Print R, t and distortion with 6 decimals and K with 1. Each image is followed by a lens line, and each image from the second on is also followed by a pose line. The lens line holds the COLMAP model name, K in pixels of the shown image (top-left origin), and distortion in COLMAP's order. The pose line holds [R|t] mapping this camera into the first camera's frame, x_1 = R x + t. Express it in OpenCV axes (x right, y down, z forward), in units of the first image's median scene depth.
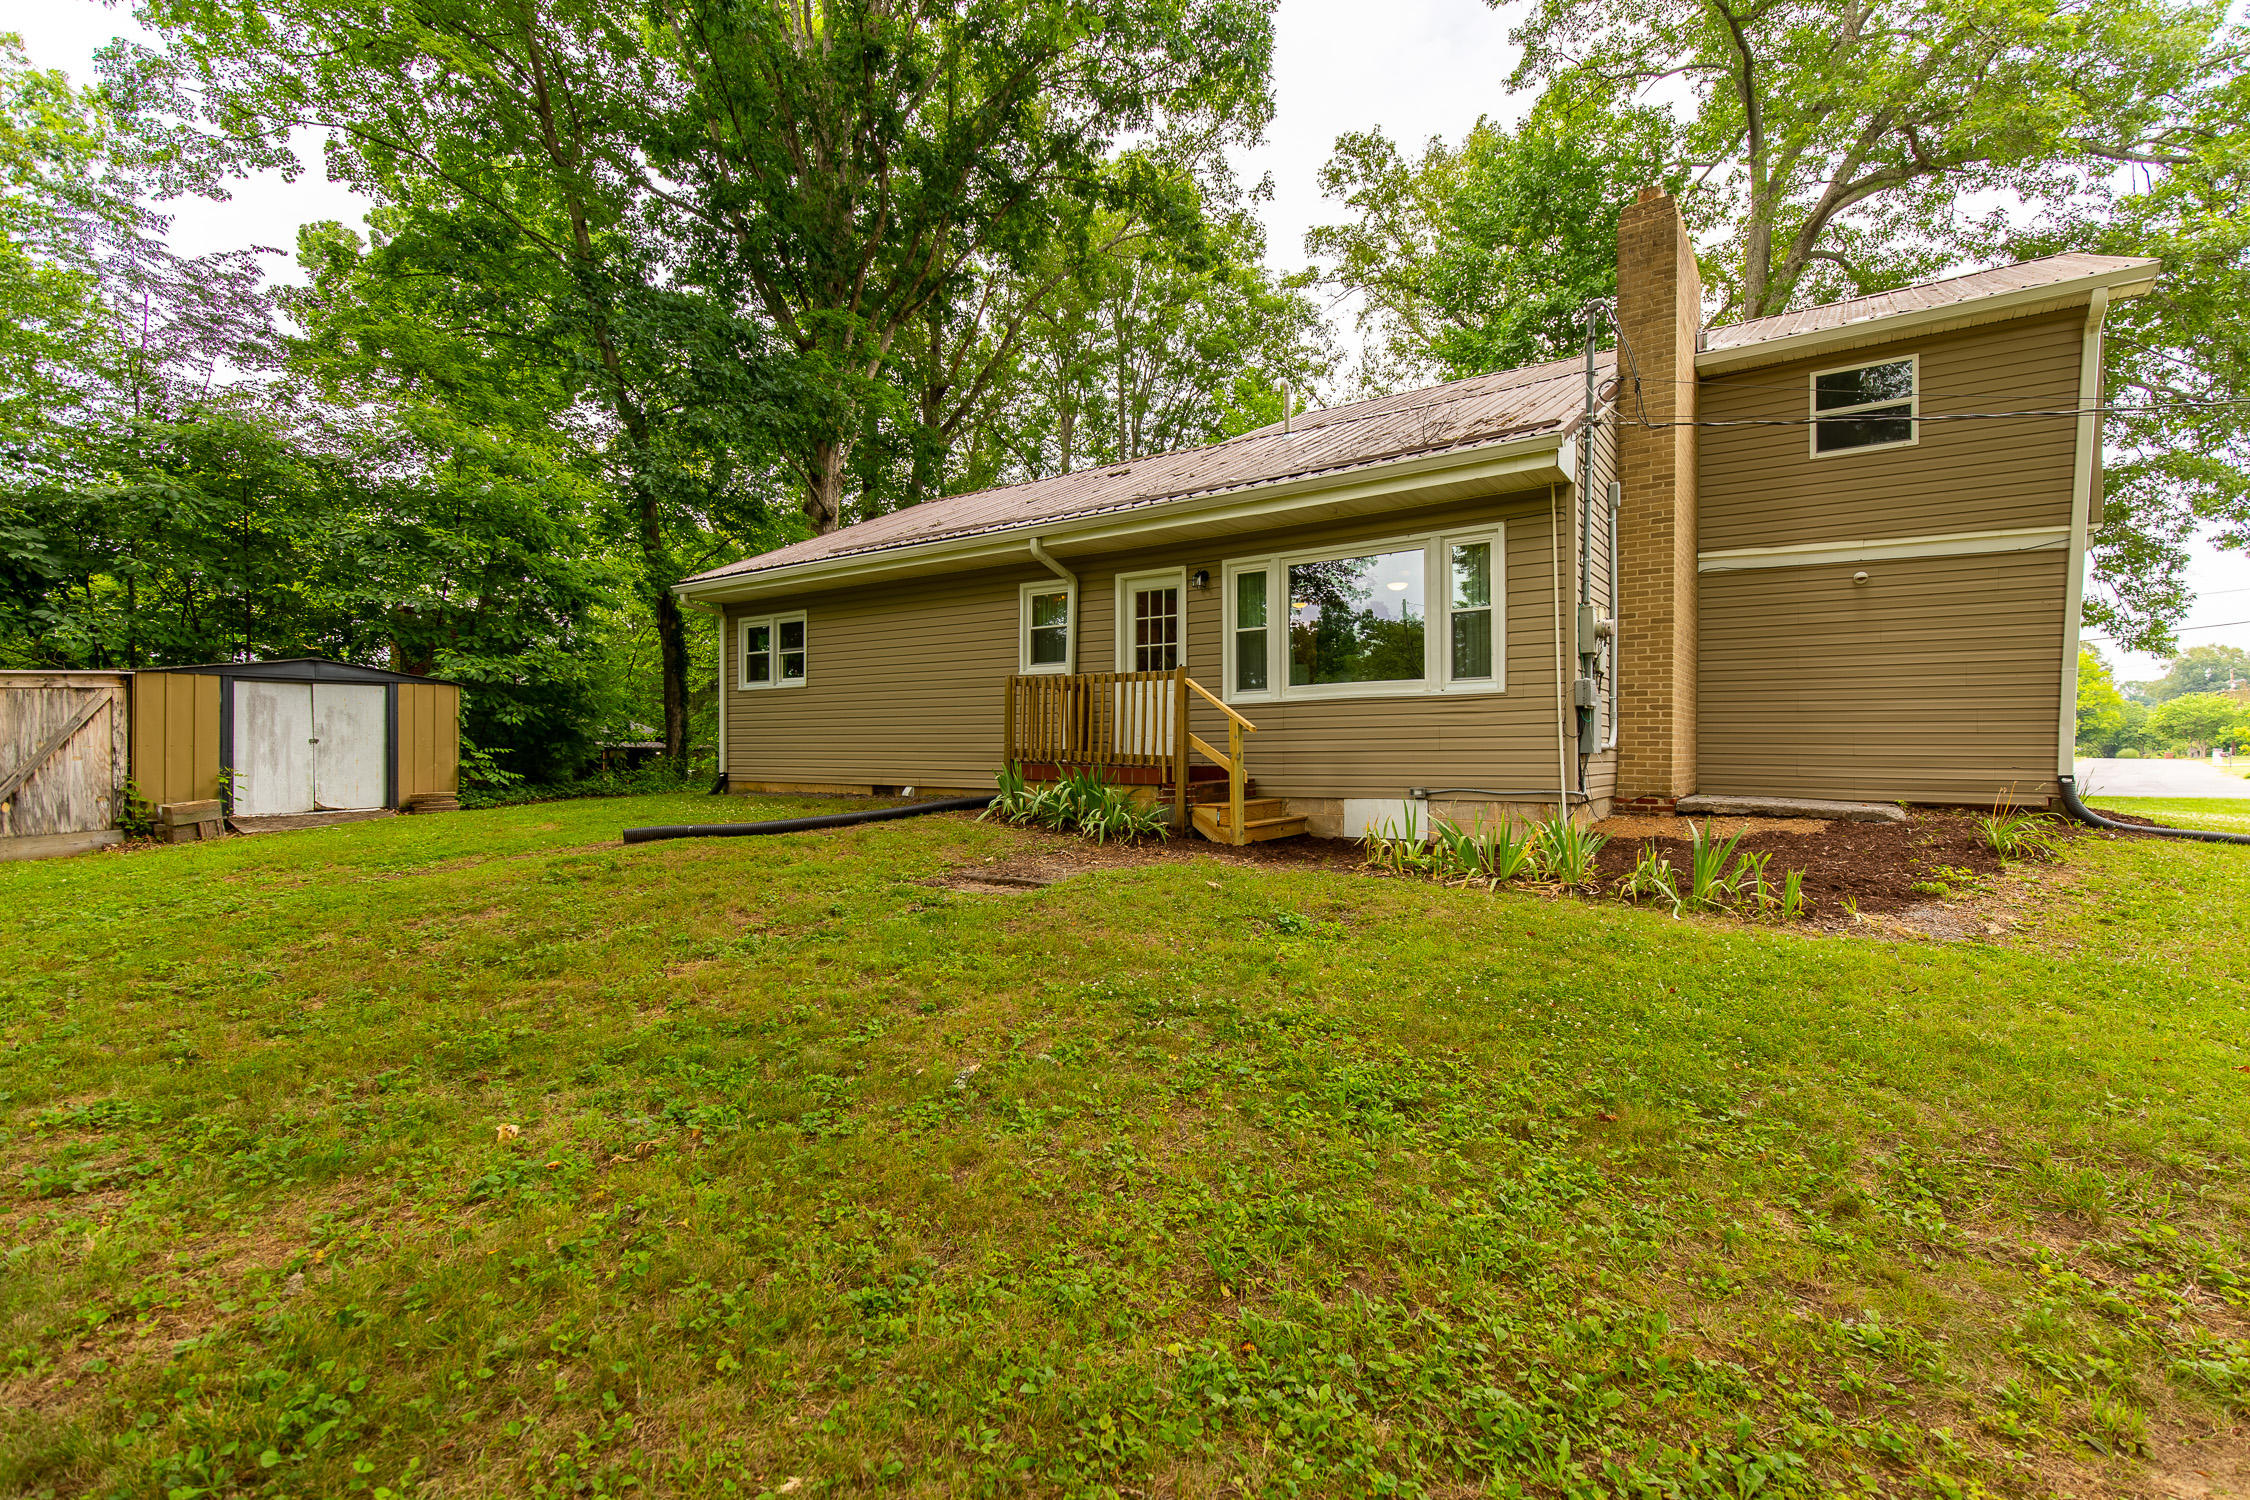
lens RADIAL K [[1018.2, 0, 1126.1], [0, 1018.2, 746.5], [0, 0, 1]] dist [0.009420, -0.002123]
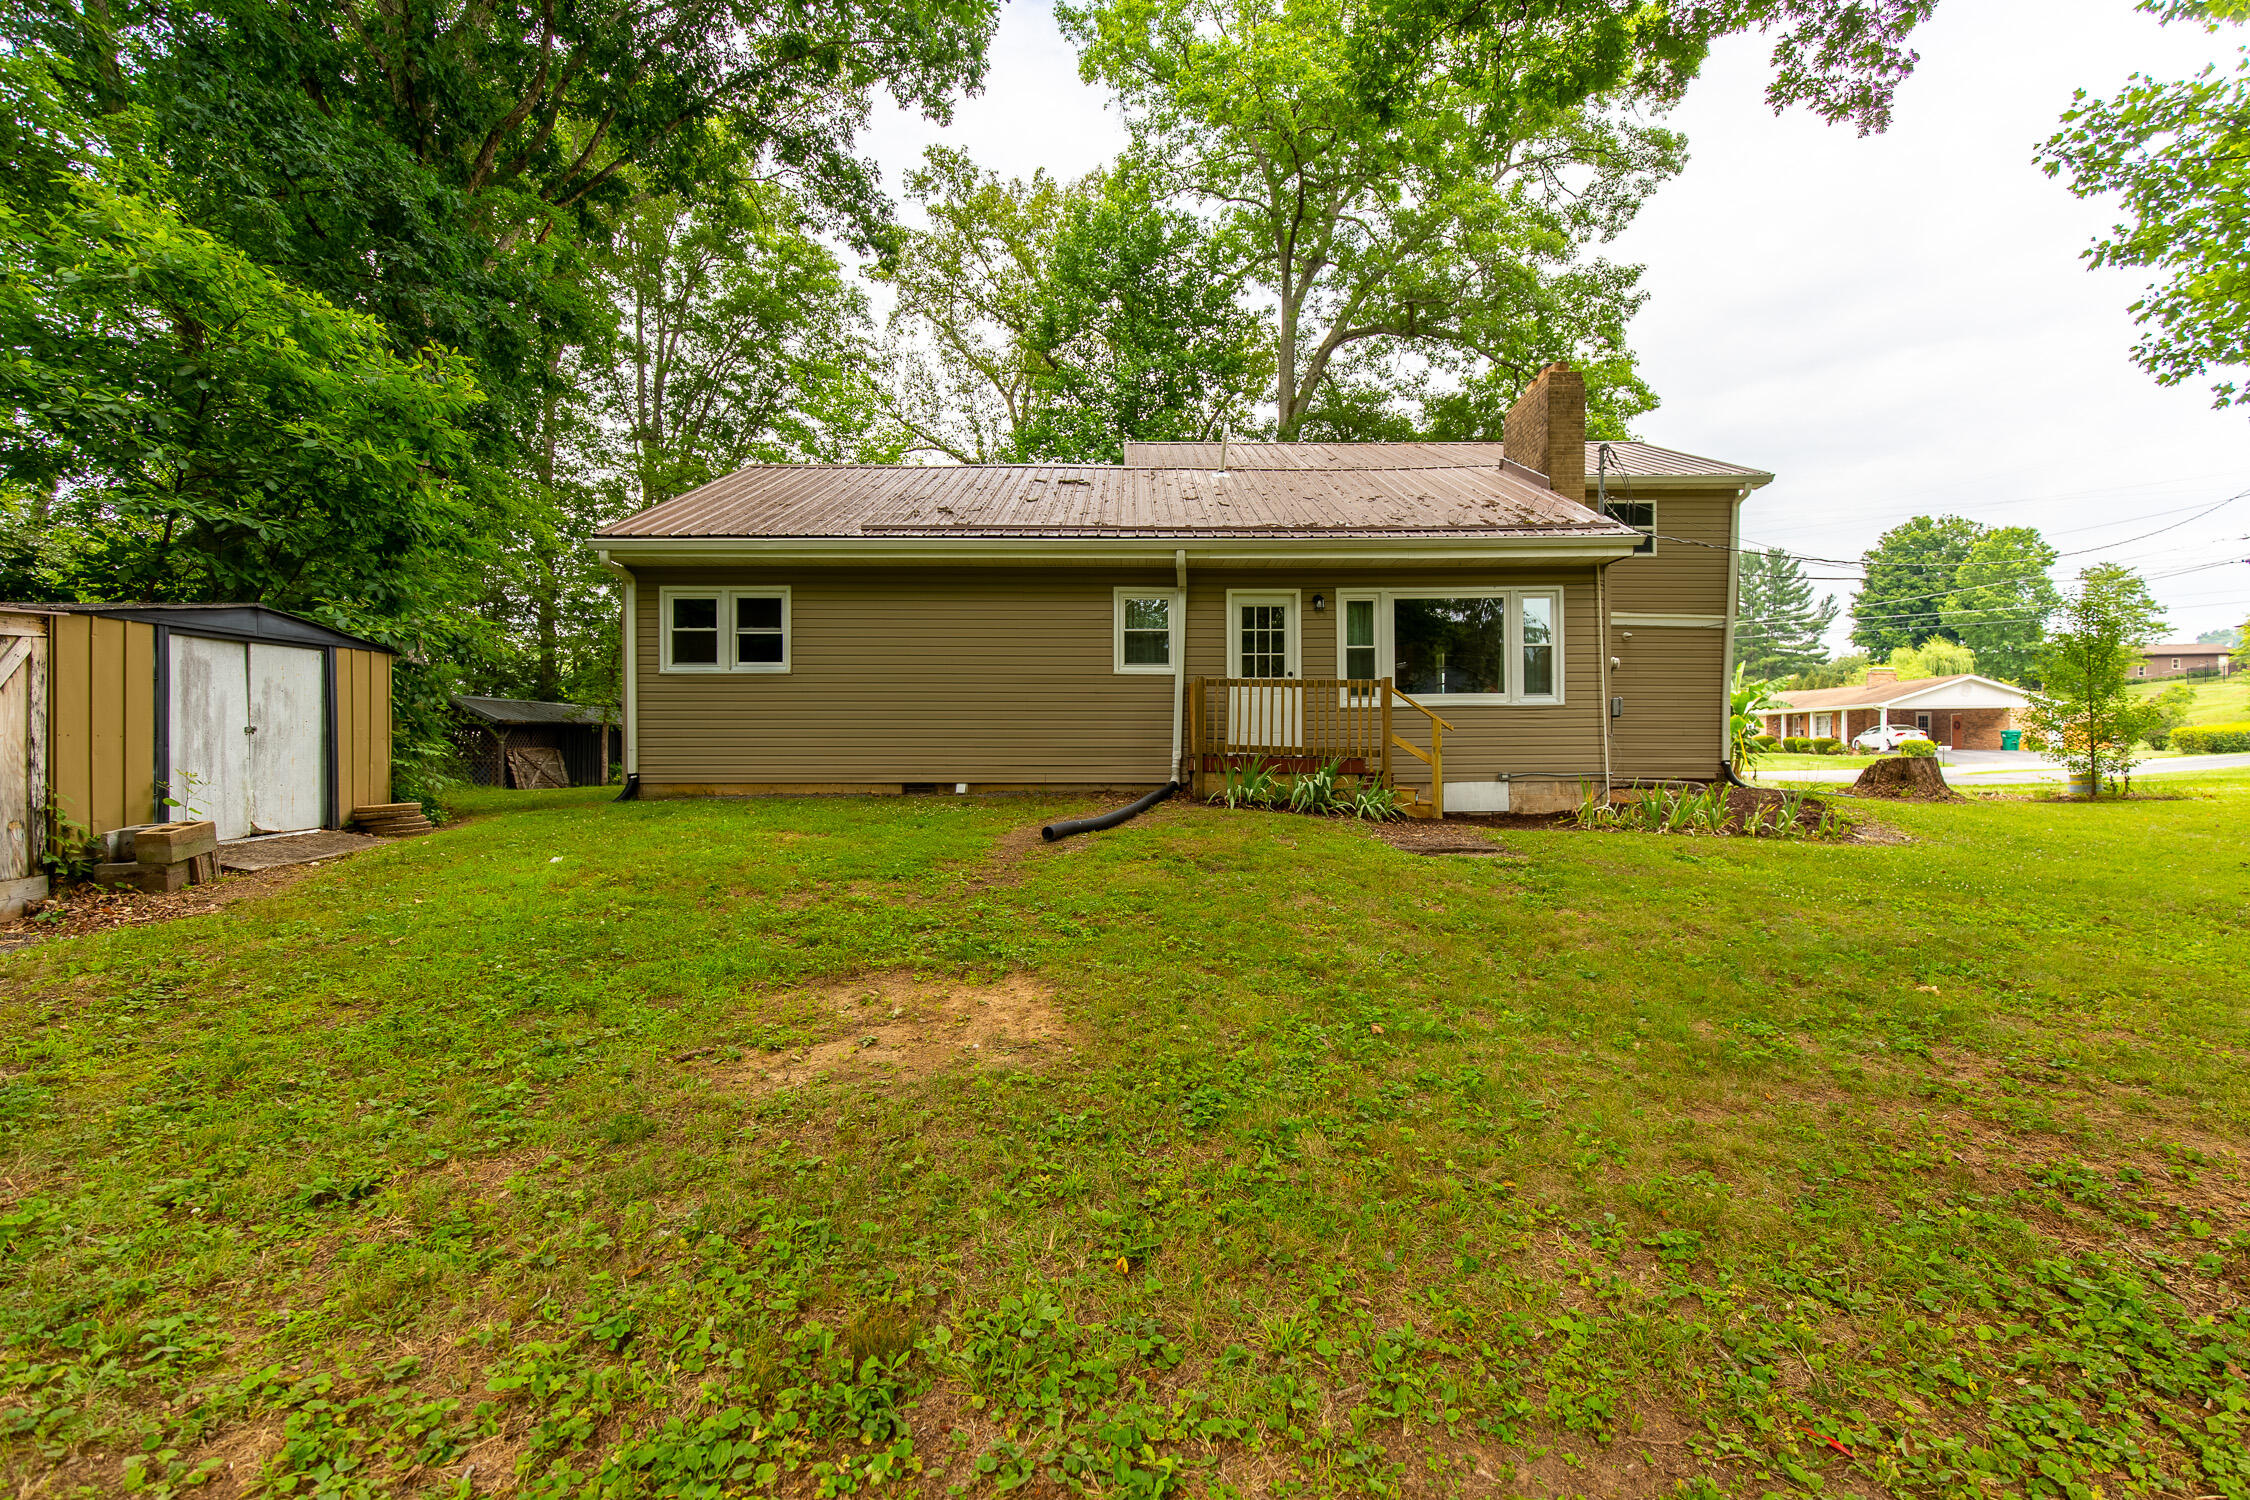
lens RADIAL K [[1018.2, 0, 1176.6], [0, 1018.2, 748.7], [0, 0, 1]] dist [0.009420, -0.002123]
pose [[0.812445, -0.000667, 0.583037, -0.716002], [-0.000640, 0.999998, 0.002036, 0.005353], [-0.583038, -0.002027, 0.812443, 0.117283]]
